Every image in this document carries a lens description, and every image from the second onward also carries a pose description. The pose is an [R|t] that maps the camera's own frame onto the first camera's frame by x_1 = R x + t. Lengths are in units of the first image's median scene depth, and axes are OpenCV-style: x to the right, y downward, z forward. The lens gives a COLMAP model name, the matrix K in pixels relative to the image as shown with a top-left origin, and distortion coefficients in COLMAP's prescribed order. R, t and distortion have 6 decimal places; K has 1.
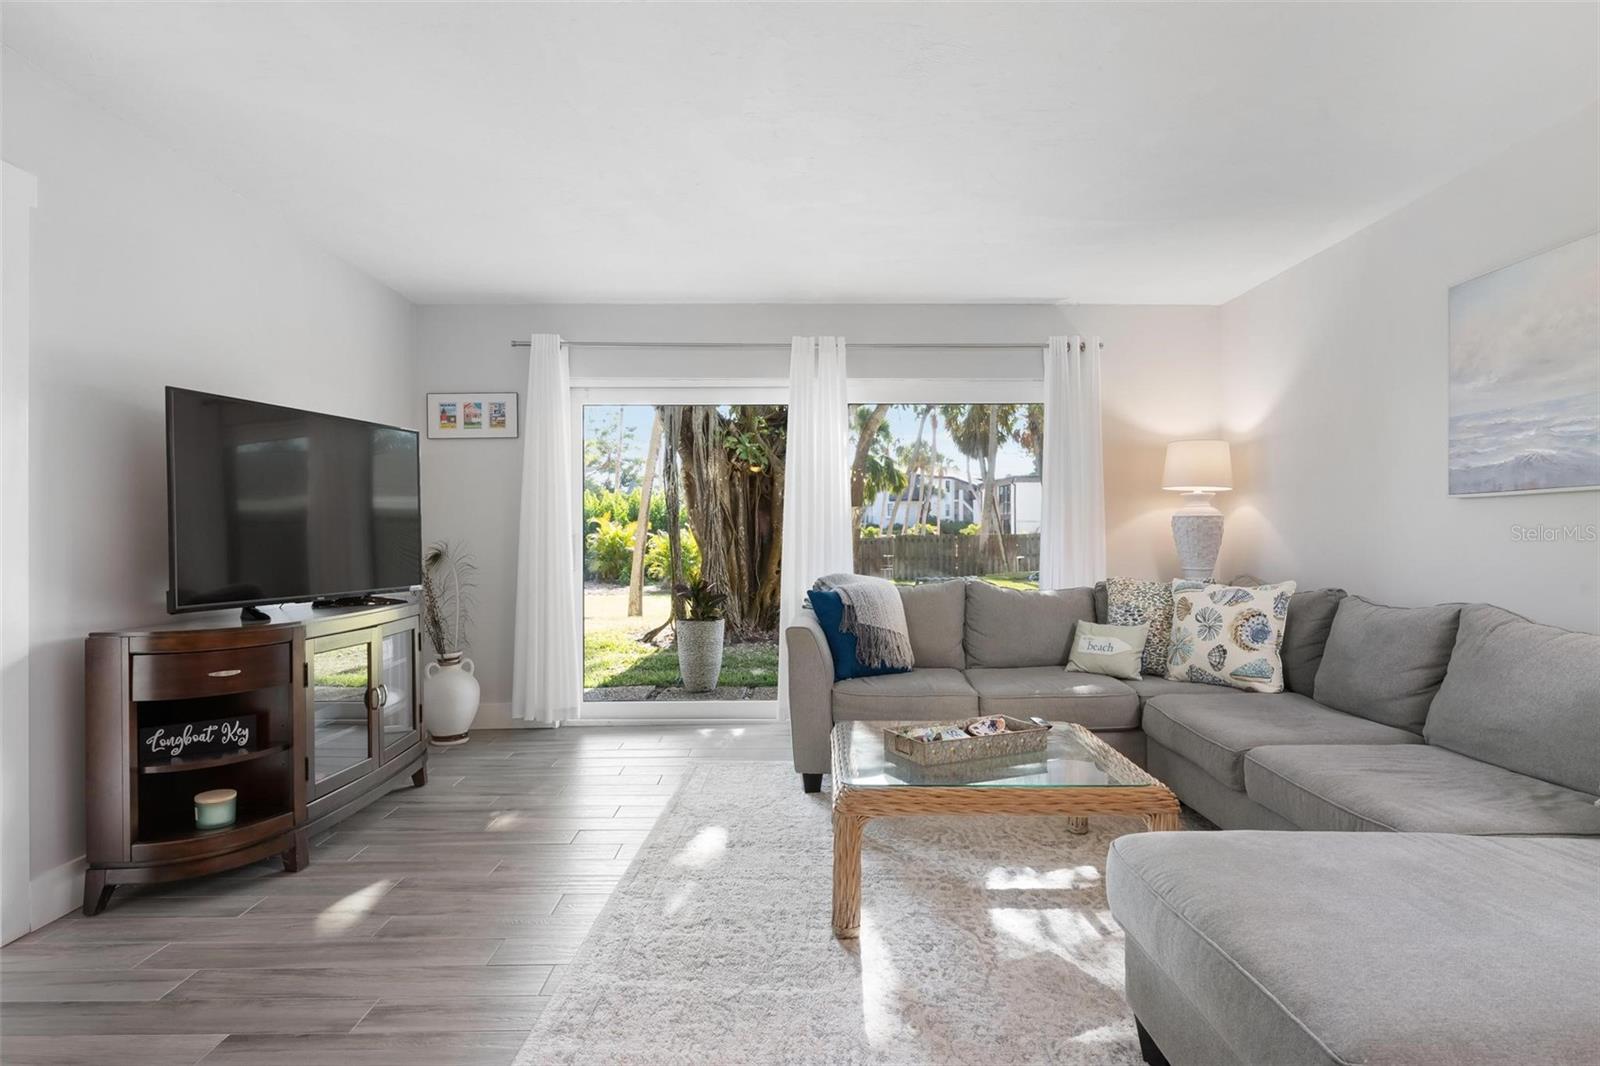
lens RADIAL K [[883.8, 0, 804.2], [0, 883.8, 532.9], [0, 0, 1]] dist [-0.005167, -0.000282]
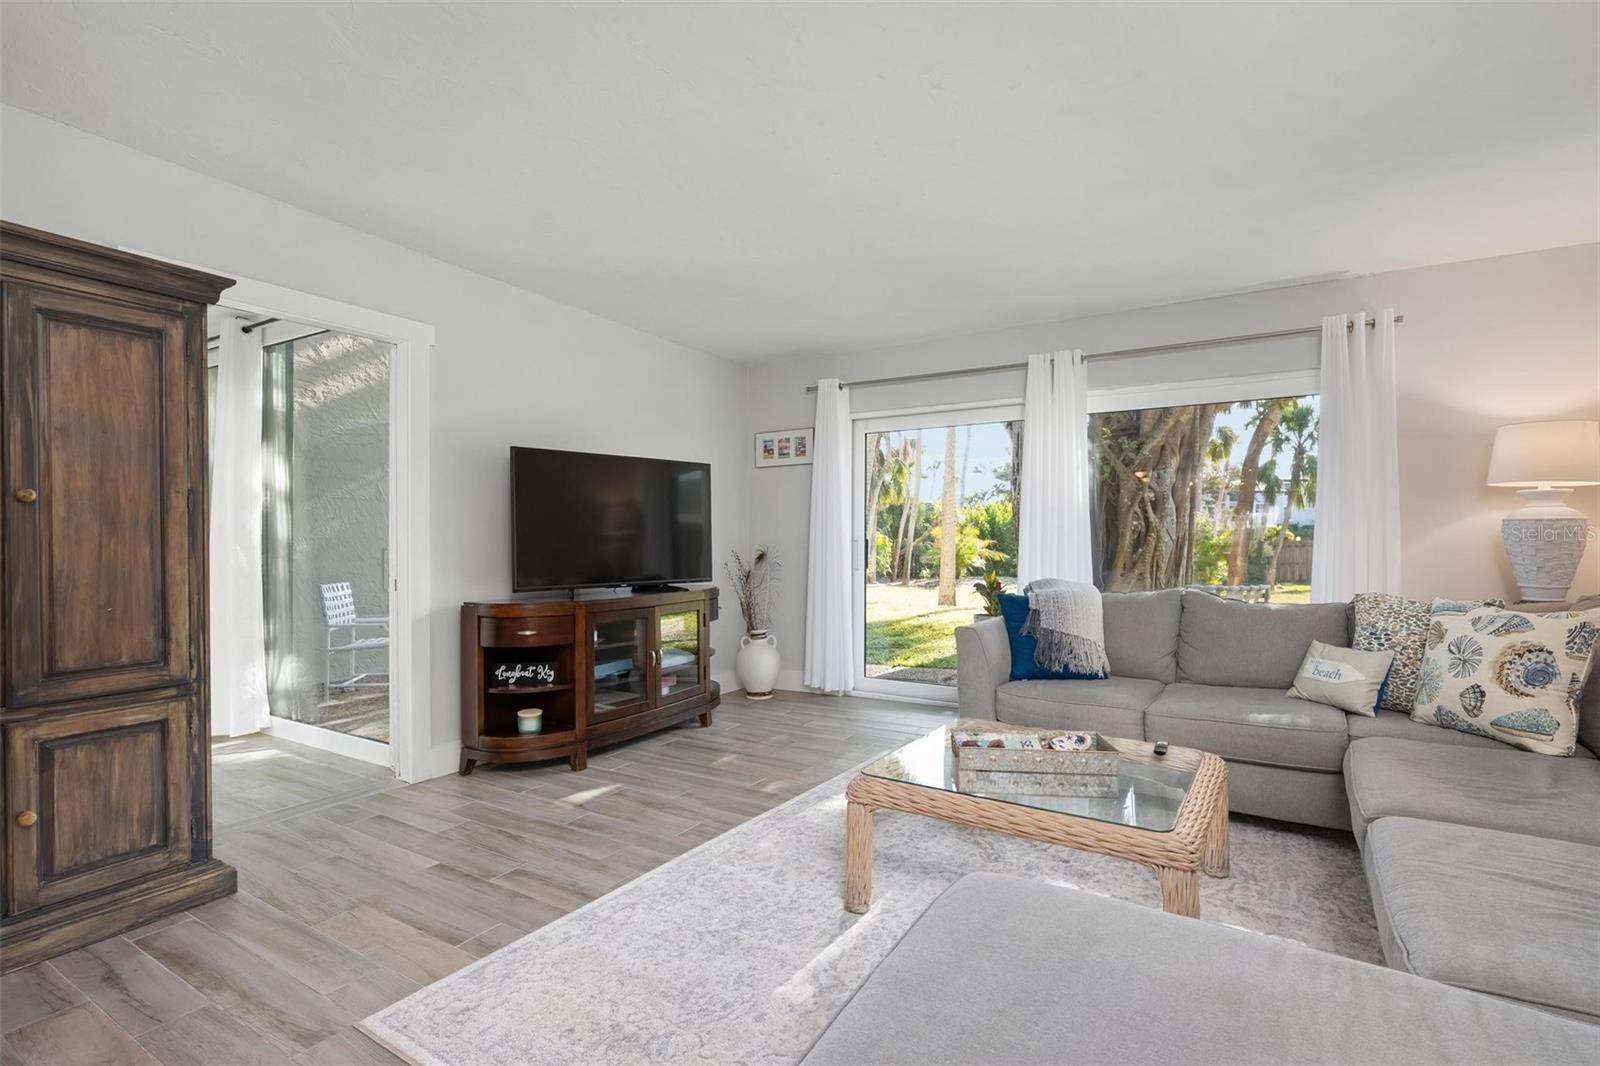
lens RADIAL K [[744.3, 0, 799.5], [0, 744.3, 543.1], [0, 0, 1]] dist [-0.001767, -0.001065]
pose [[0.846859, 0.005003, -0.531794, 0.284695], [0.000444, 0.999949, 0.010114, -0.005629], [0.531818, -0.008801, 0.846813, 0.109141]]
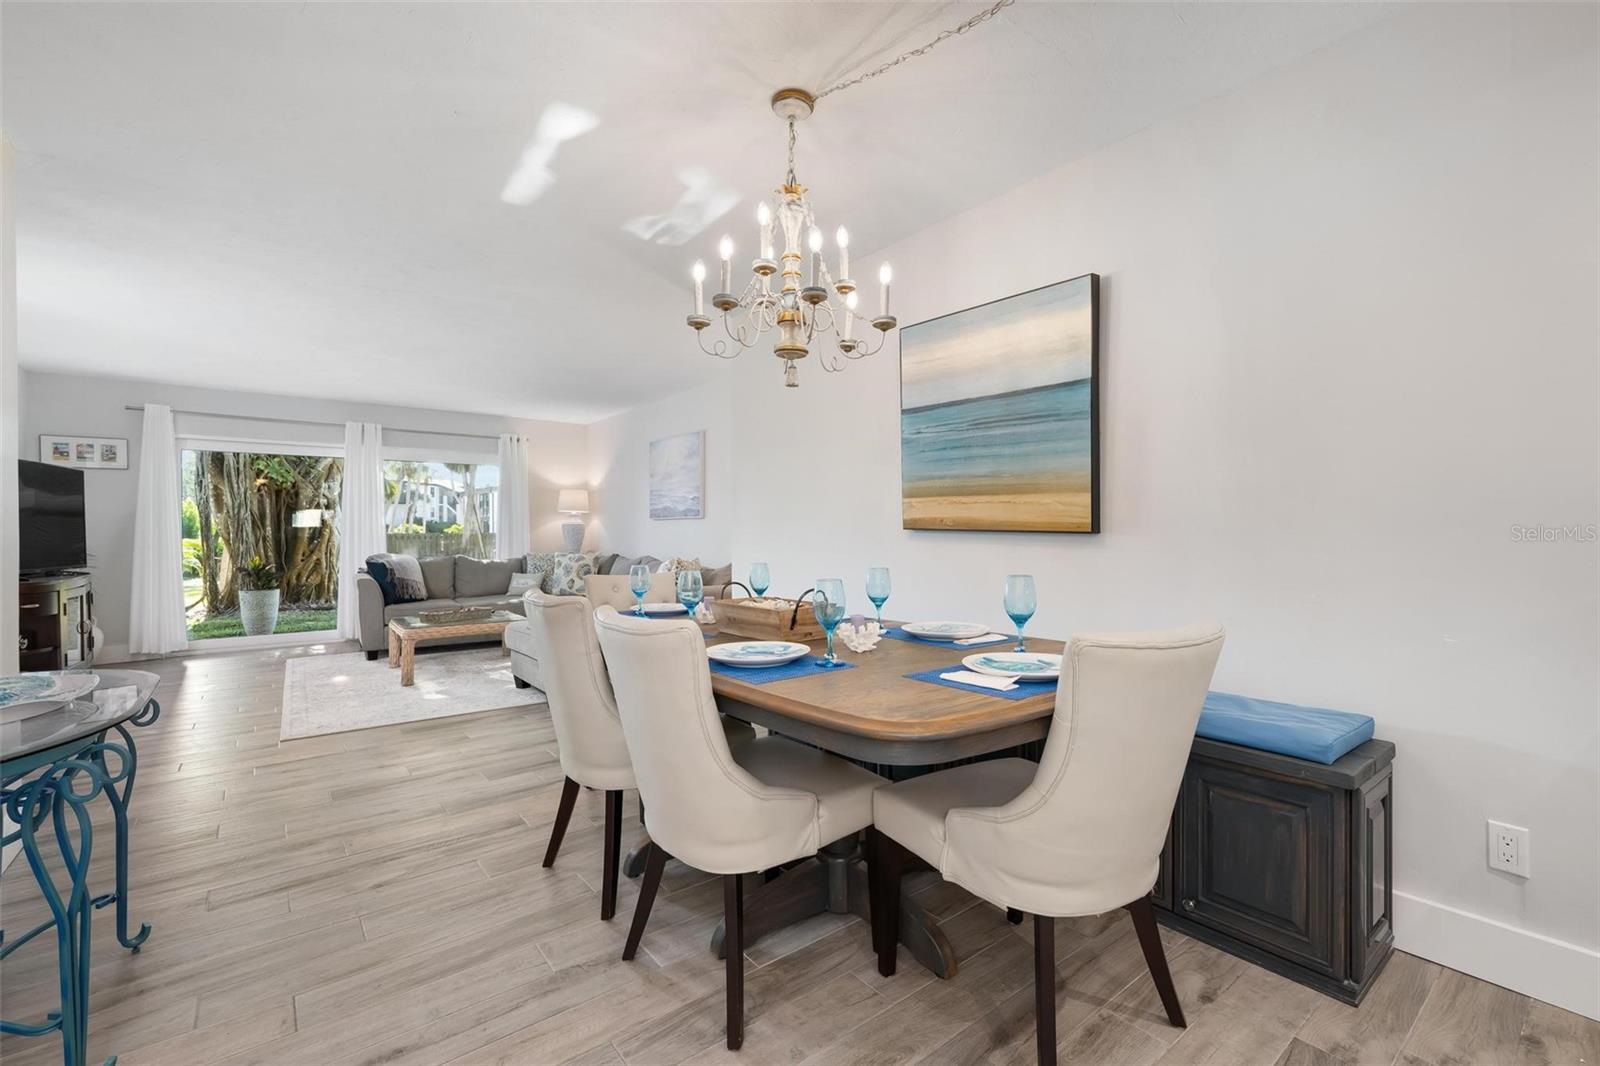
lens RADIAL K [[685.5, 0, 809.5], [0, 685.5, 534.1], [0, 0, 1]] dist [-0.008351, -0.000541]
pose [[0.786468, -0.002196, 0.617627, -0.158448], [-0.000082, 0.999993, 0.003659, -0.001657], [-0.617631, -0.002928, 0.786462, -0.798591]]
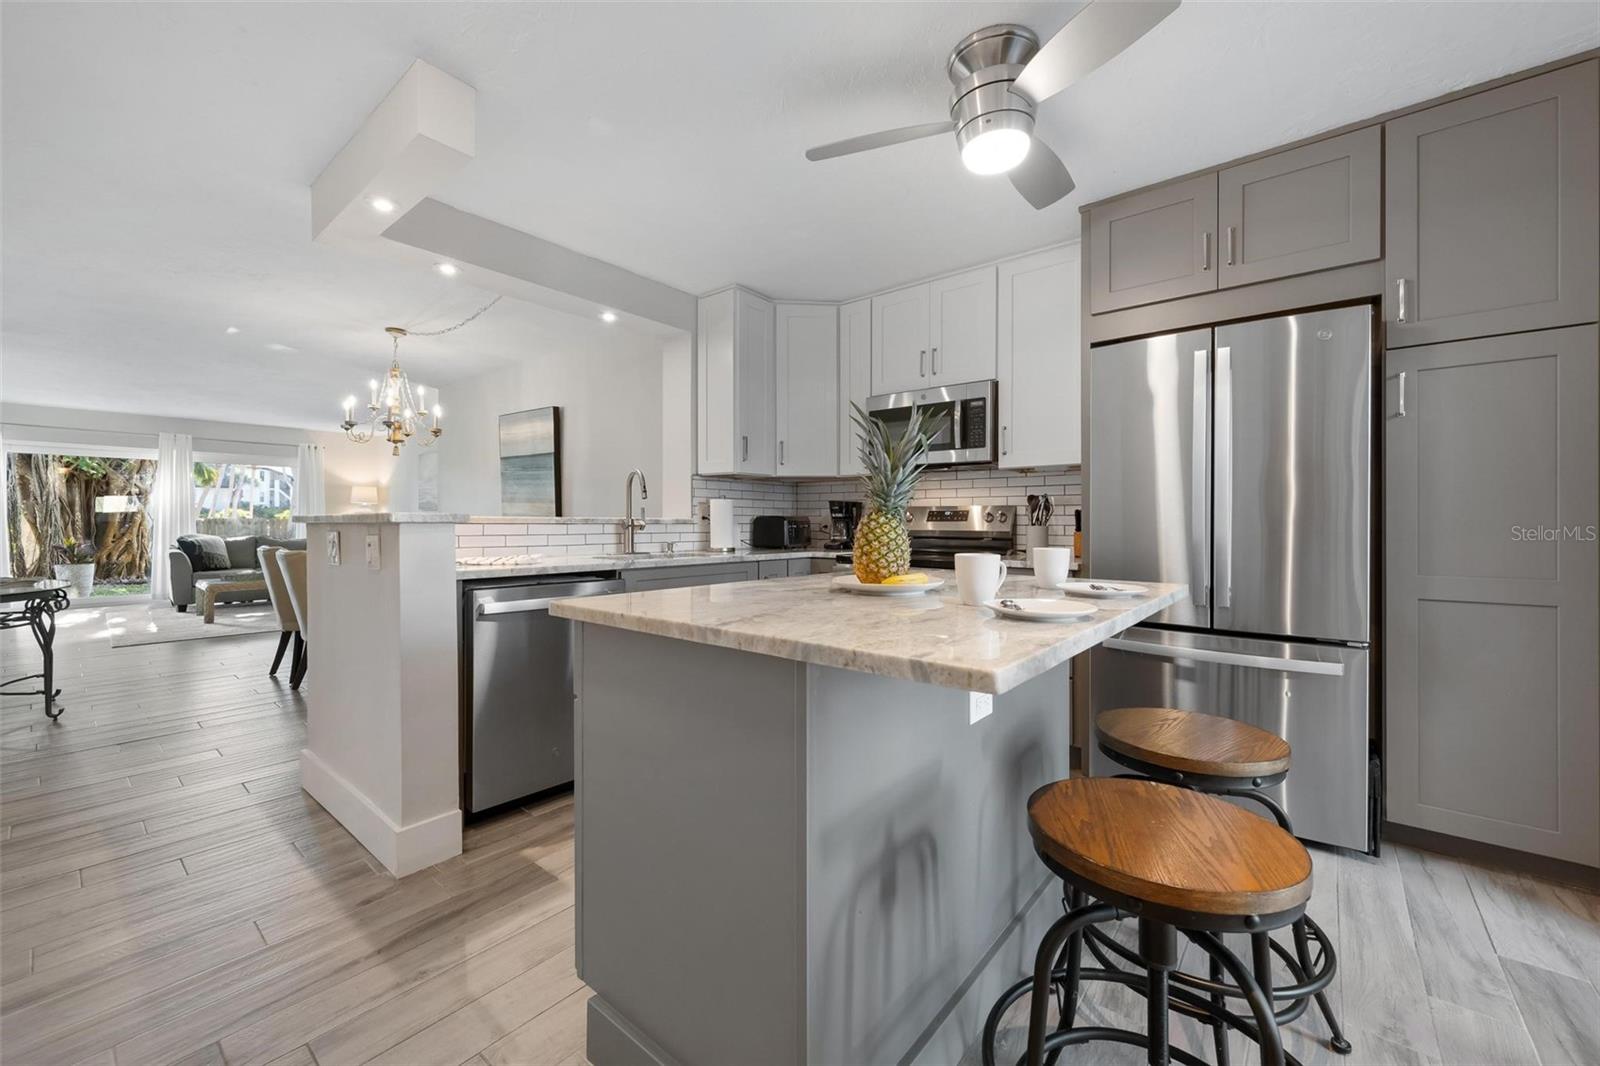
lens RADIAL K [[635.0, 0, 800.7], [0, 635.0, 521.5], [0, 0, 1]] dist [-0.000973, 0.000251]
pose [[0.650103, 0.001733, 0.759844, -0.226918], [-0.006078, 0.999977, 0.002919, -0.006628], [-0.759822, -0.006516, 0.650098, -1.654488]]
